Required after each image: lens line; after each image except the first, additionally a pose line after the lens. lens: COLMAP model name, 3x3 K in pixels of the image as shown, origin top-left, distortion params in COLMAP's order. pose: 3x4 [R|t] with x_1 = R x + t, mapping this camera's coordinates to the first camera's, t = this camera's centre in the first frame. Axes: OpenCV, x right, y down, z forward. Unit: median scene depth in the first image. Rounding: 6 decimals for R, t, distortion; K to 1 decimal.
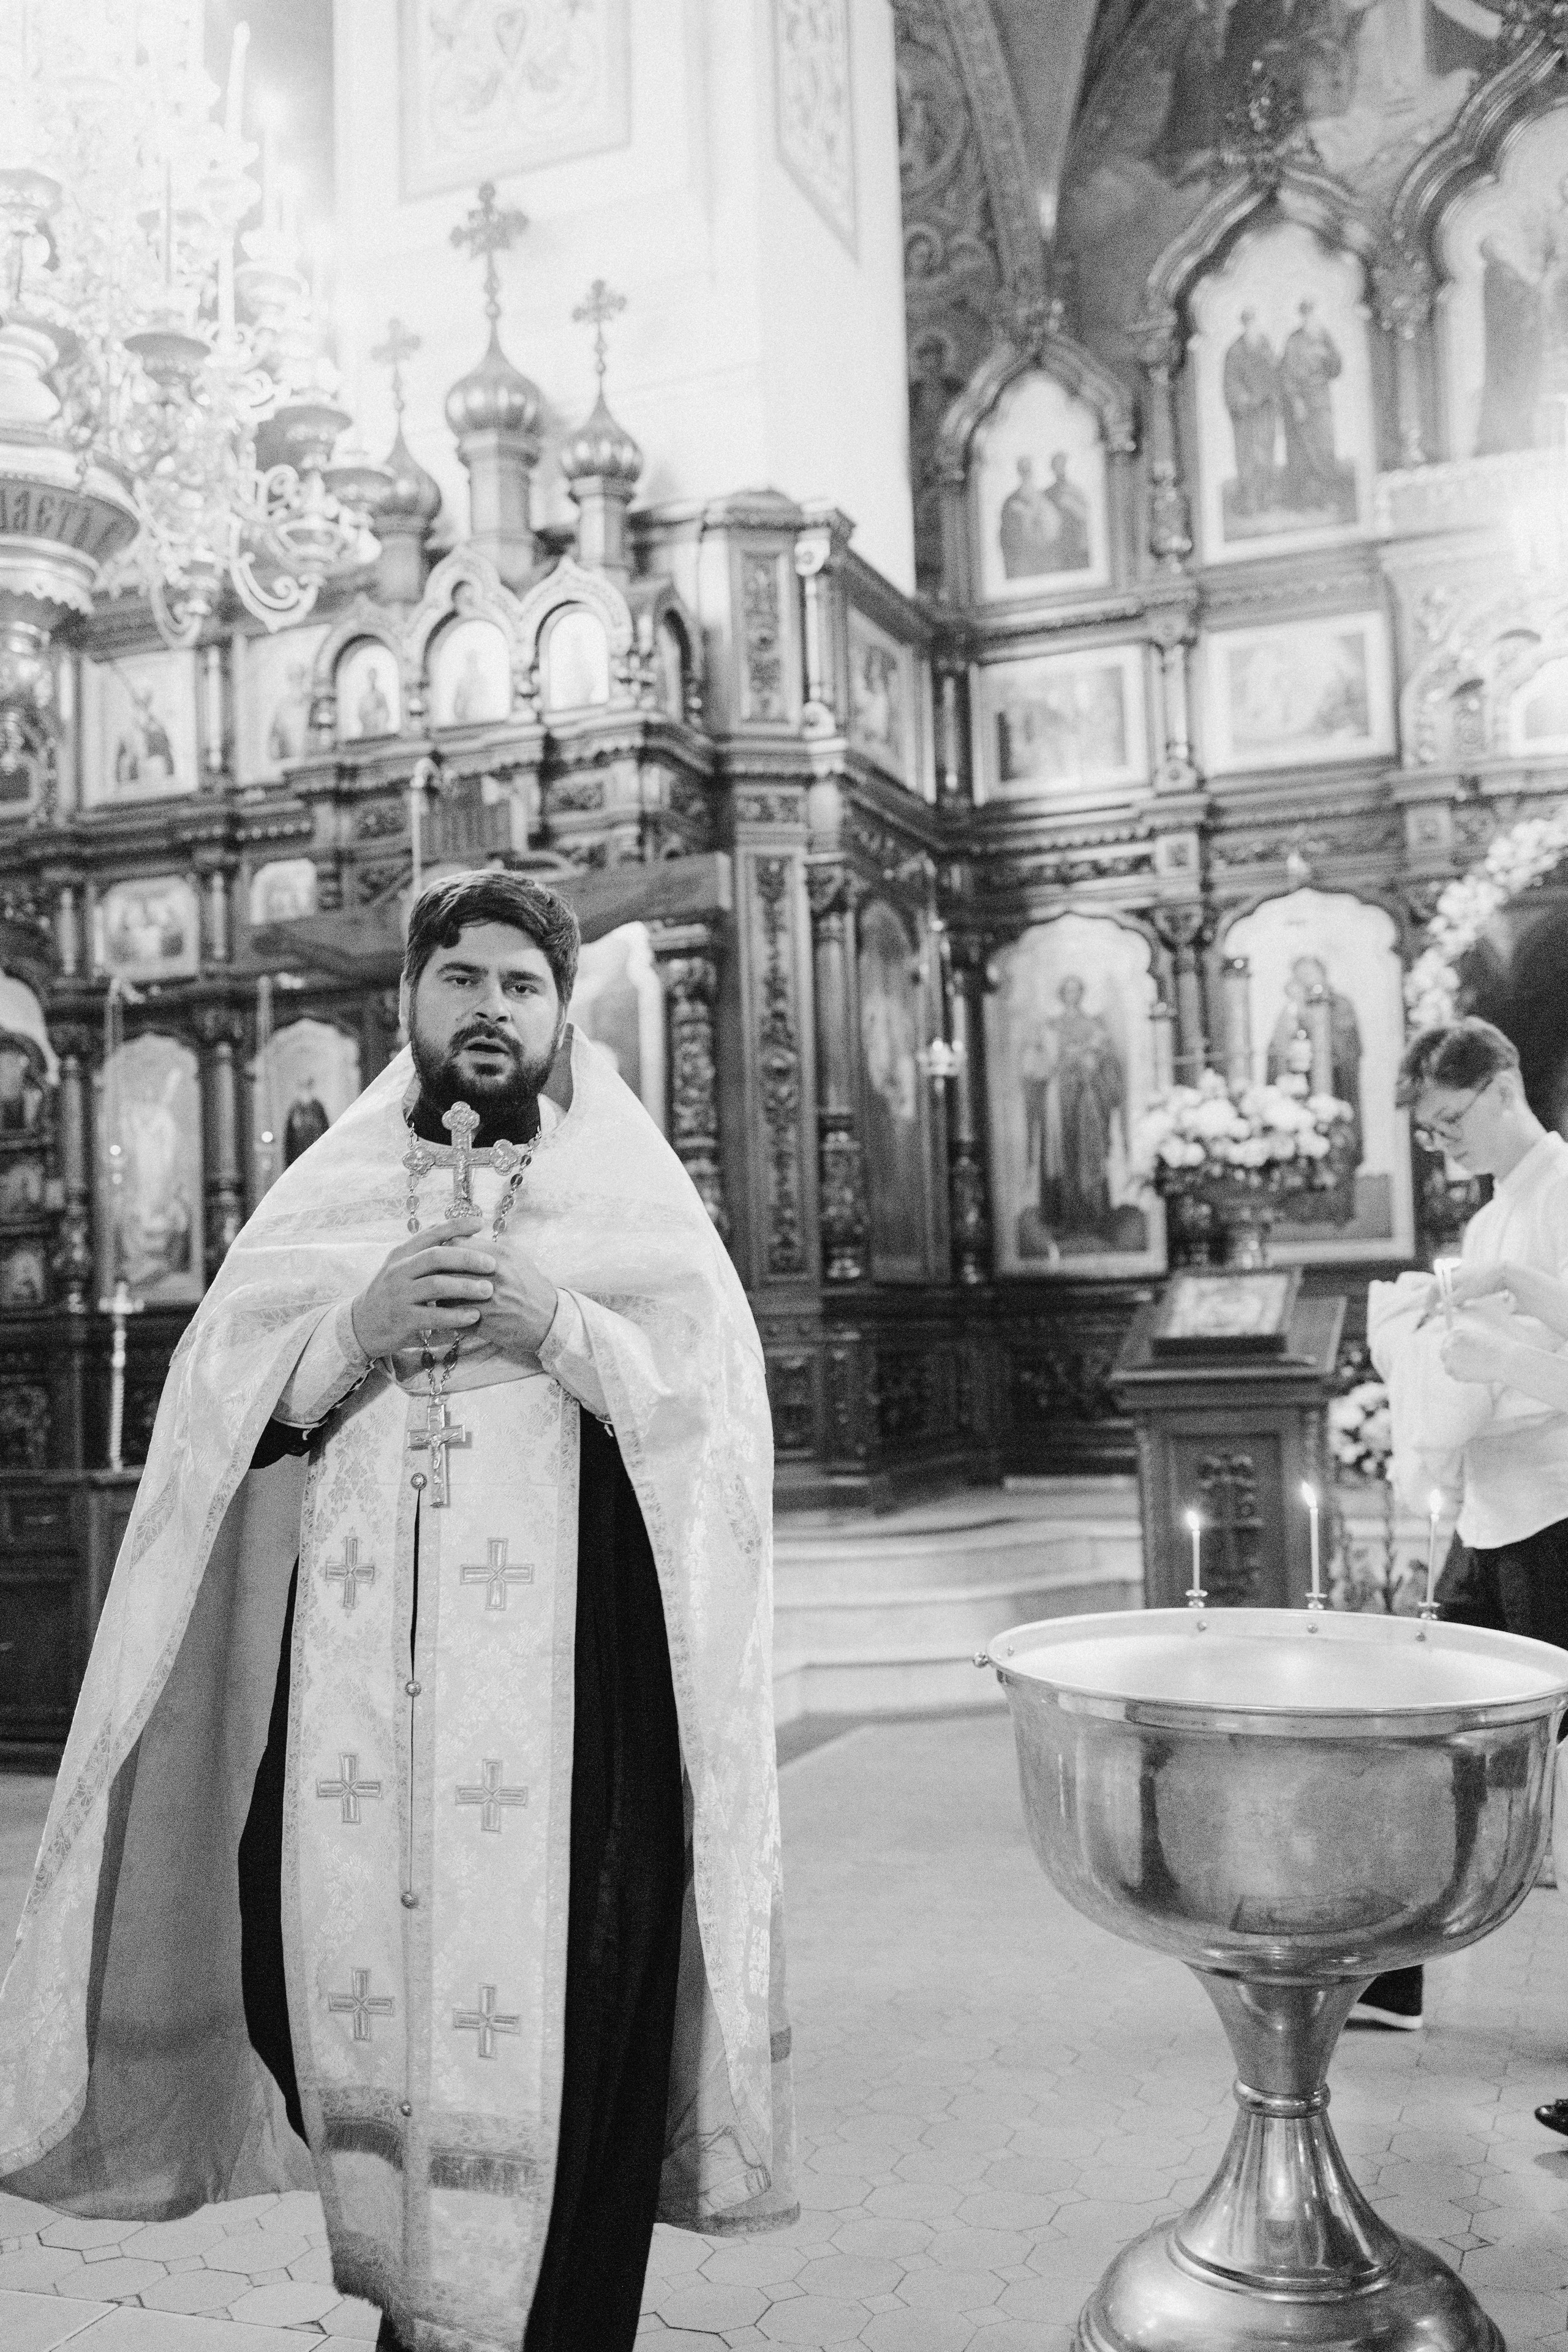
lens RADIAL K [[2394.1, 0, 786.5], [0, 2394.1, 1173.1], [0, 0, 1]] dist [-0.009083, 0.000000]
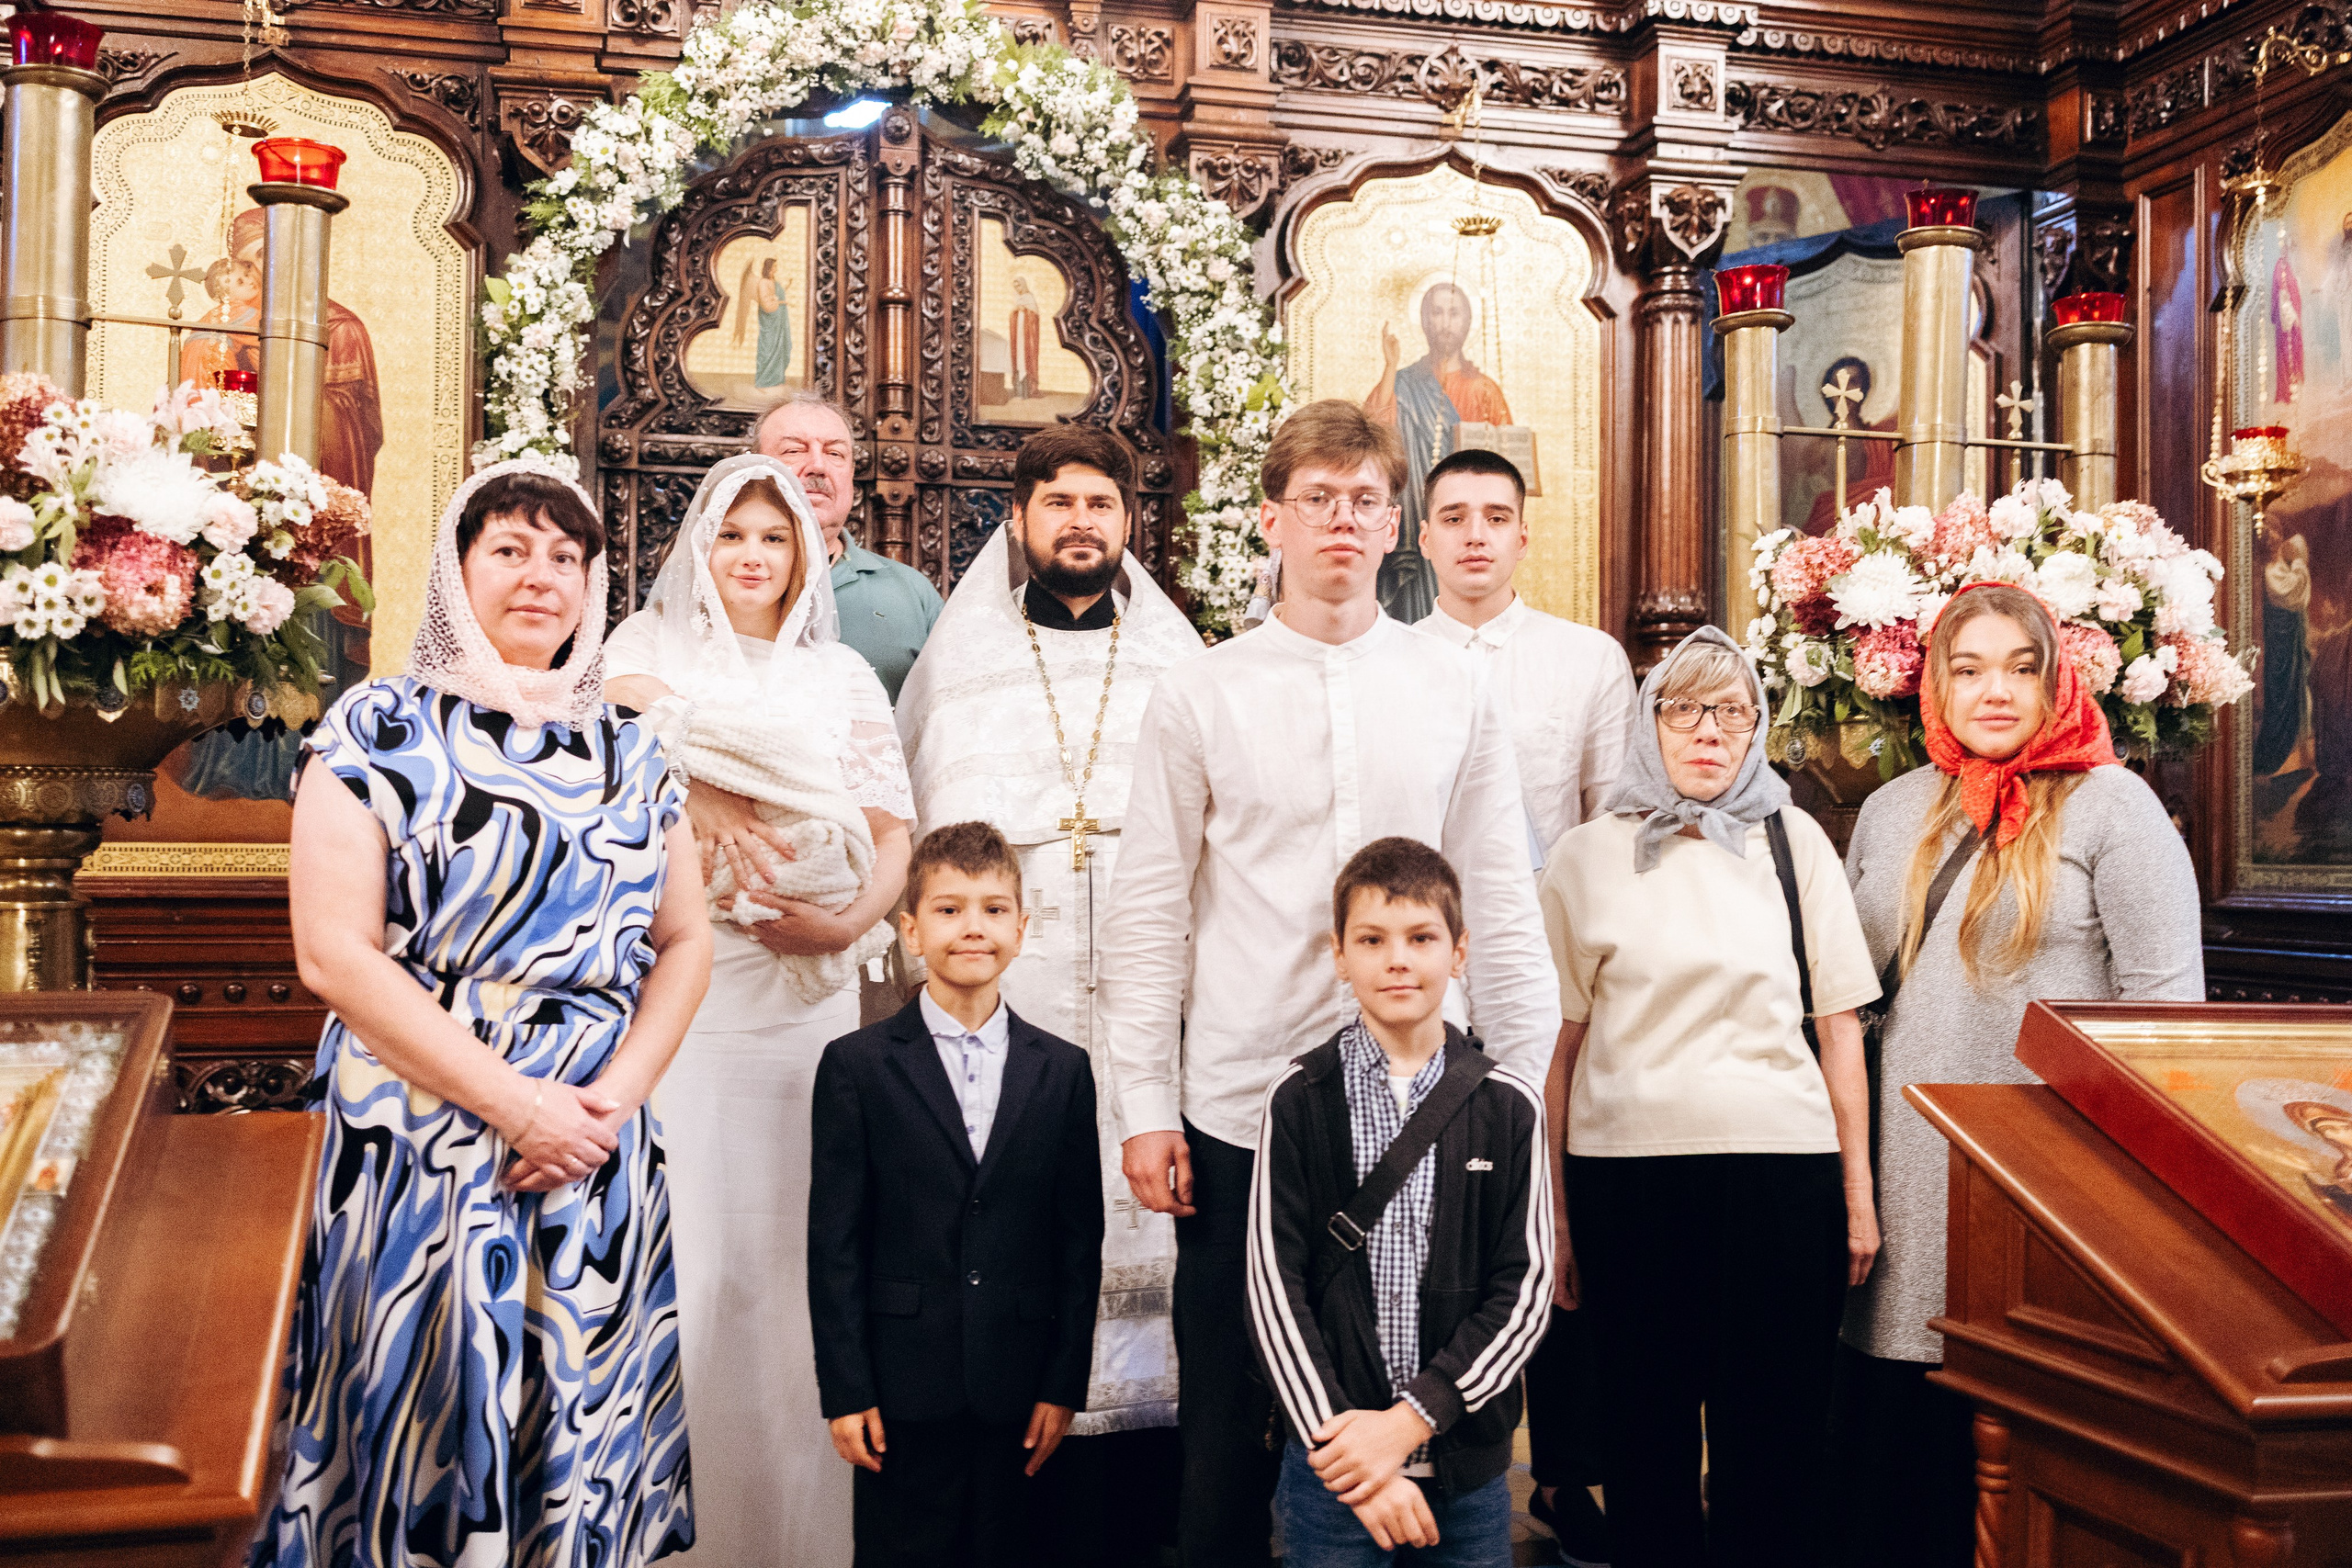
lens RADIAL K [[2393.9, 0, 1178.8], [0, 2393.9, 788.4], [0, 0, 1]] dist [-0.009083, 0.000000]
pose [[0.831263, 0.056839, 0.552965, 0.119606], [-0.075174, 0.997115, 0.010515, 0.001448], [-0.550773, -0.050309, 0.833138, 0.535607]]
